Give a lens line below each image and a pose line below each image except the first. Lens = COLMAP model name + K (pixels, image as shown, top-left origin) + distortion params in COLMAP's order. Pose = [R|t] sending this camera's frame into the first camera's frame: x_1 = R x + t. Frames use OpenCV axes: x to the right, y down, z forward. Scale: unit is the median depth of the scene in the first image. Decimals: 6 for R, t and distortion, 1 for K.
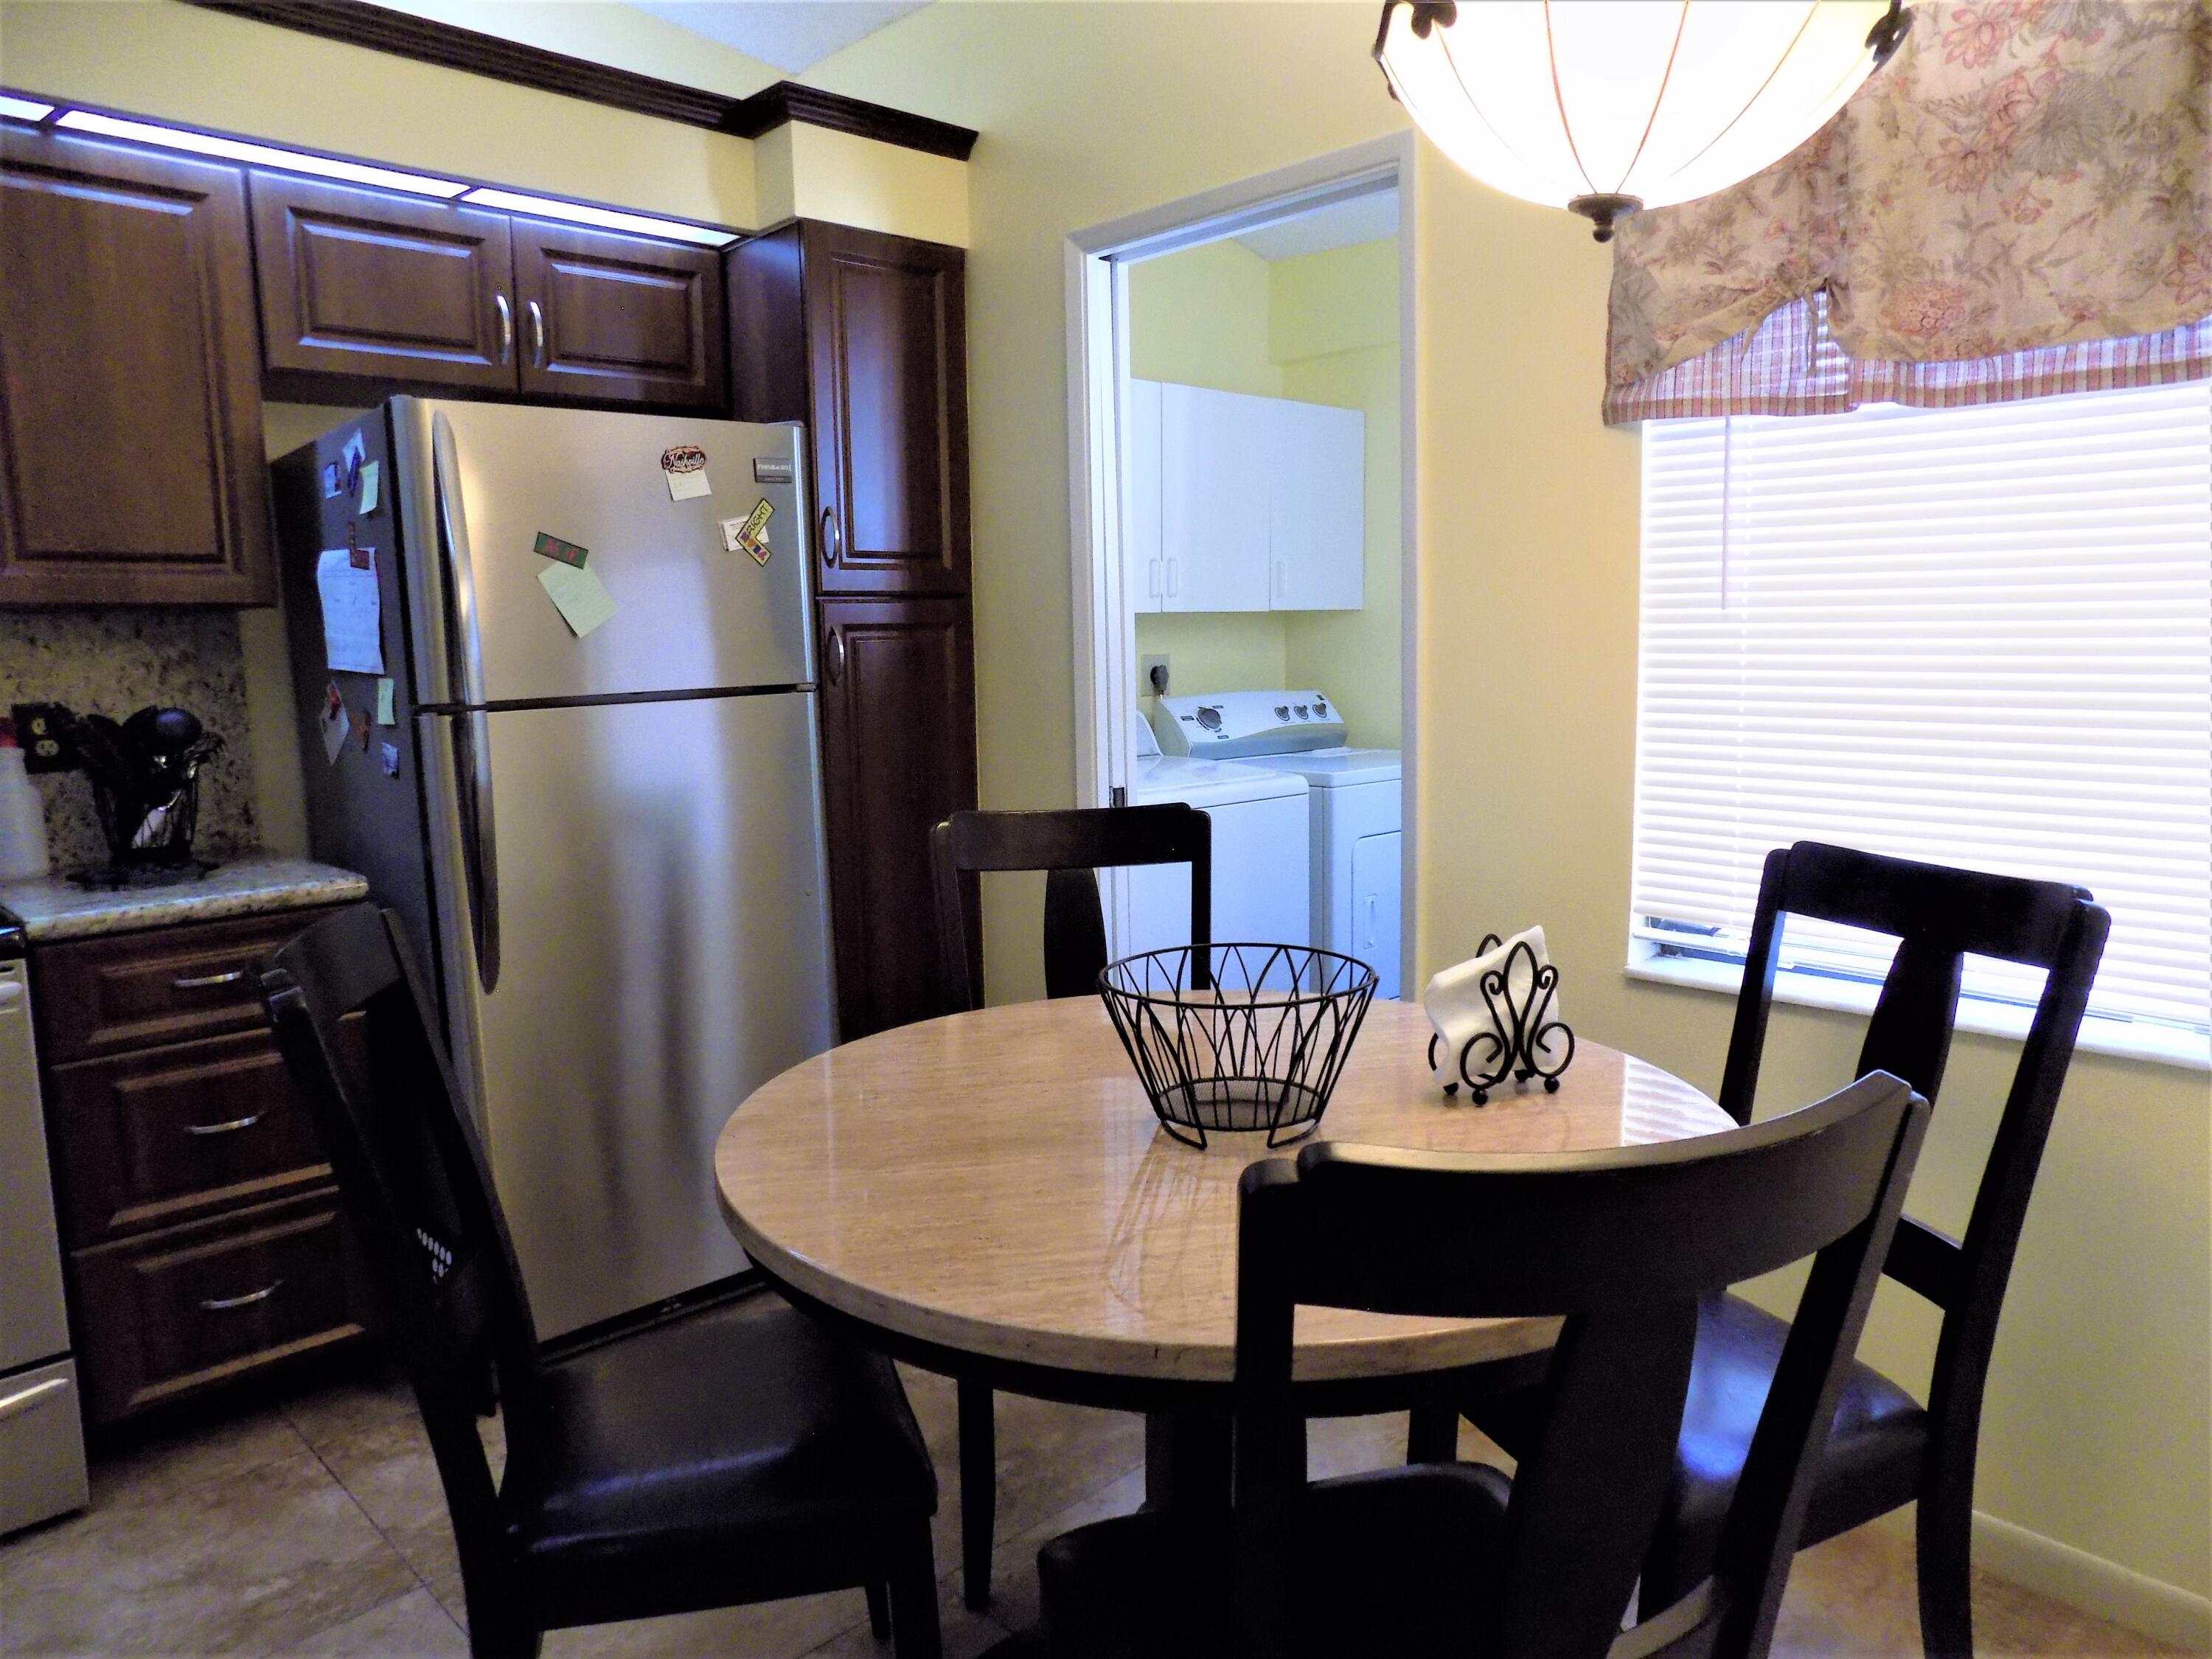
lens RADIAL K [[1477.1, 0, 1095.7], [0, 1477.1, 827.3], [0, 0, 1]] dist [-0.081614, 0.074728]
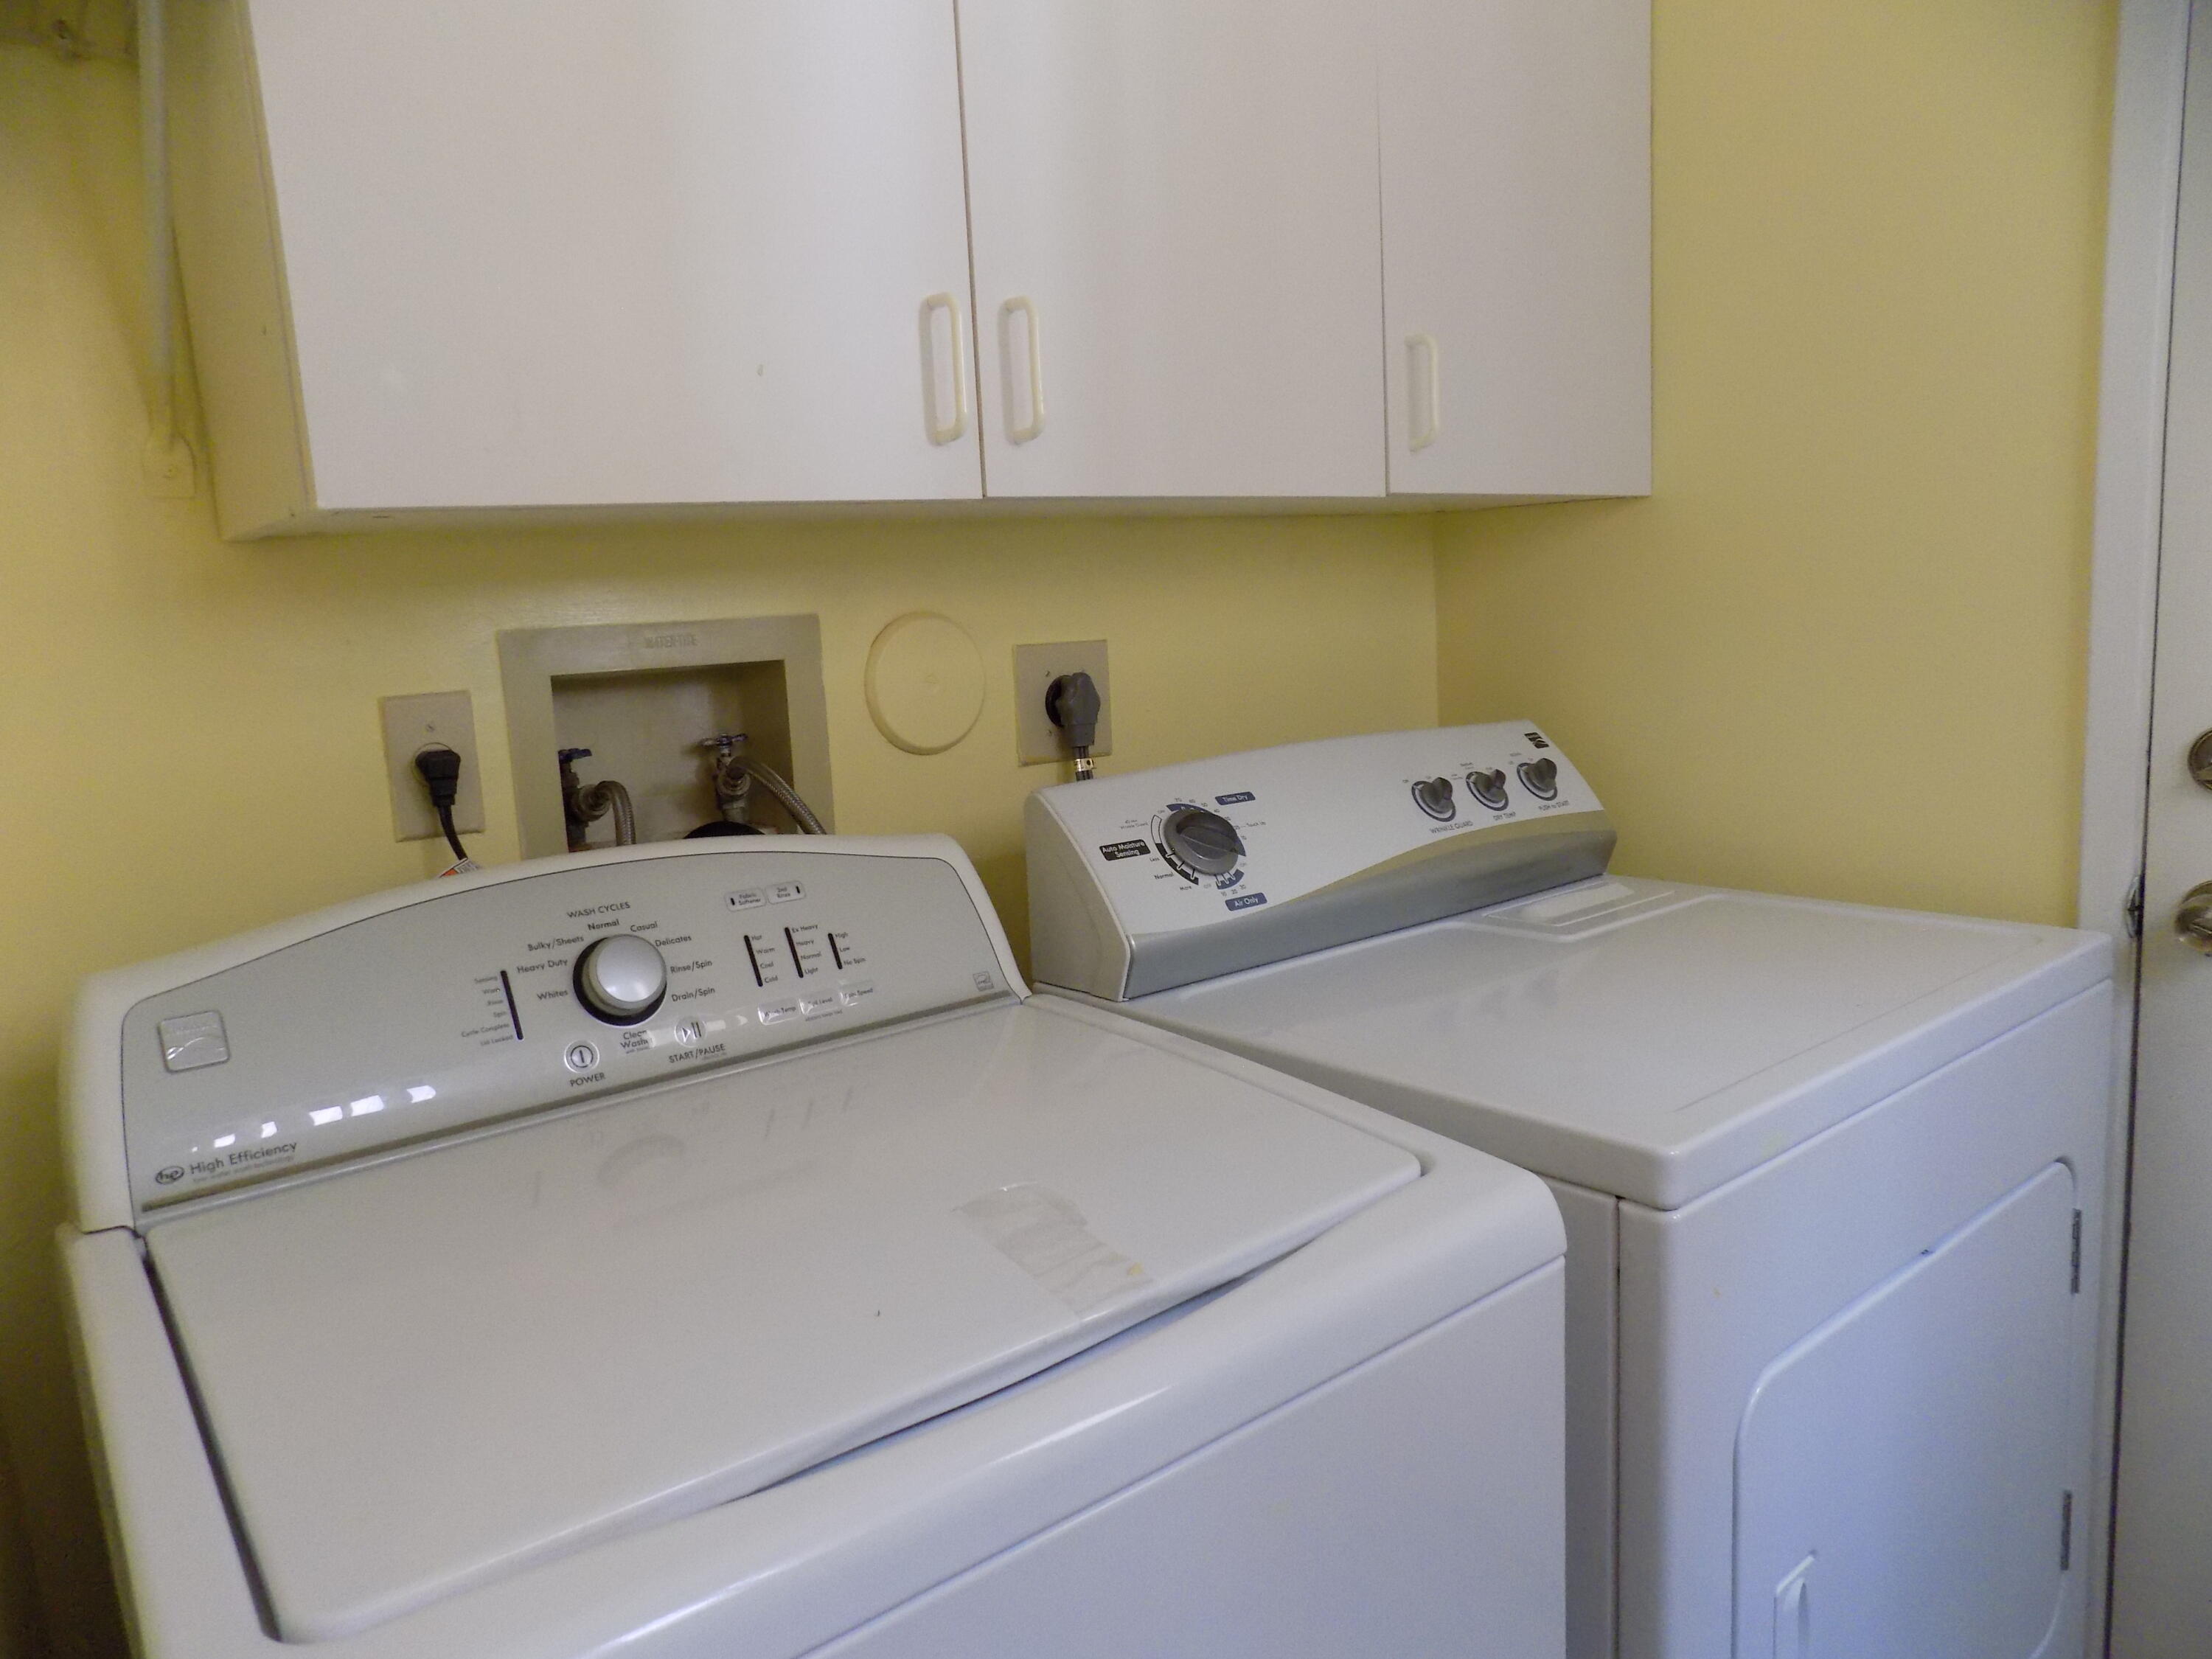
lens RADIAL K [[1477.1, 0, 1095.7], [0, 1477.1, 827.3], [0, 0, 1]] dist [-0.081614, 0.074728]
pose [[0.995079, -0.027092, -0.095309, 0.083762], [0.028878, 0.999431, 0.017410, -0.082432], [0.094783, -0.020077, 0.995295, 0.676708]]
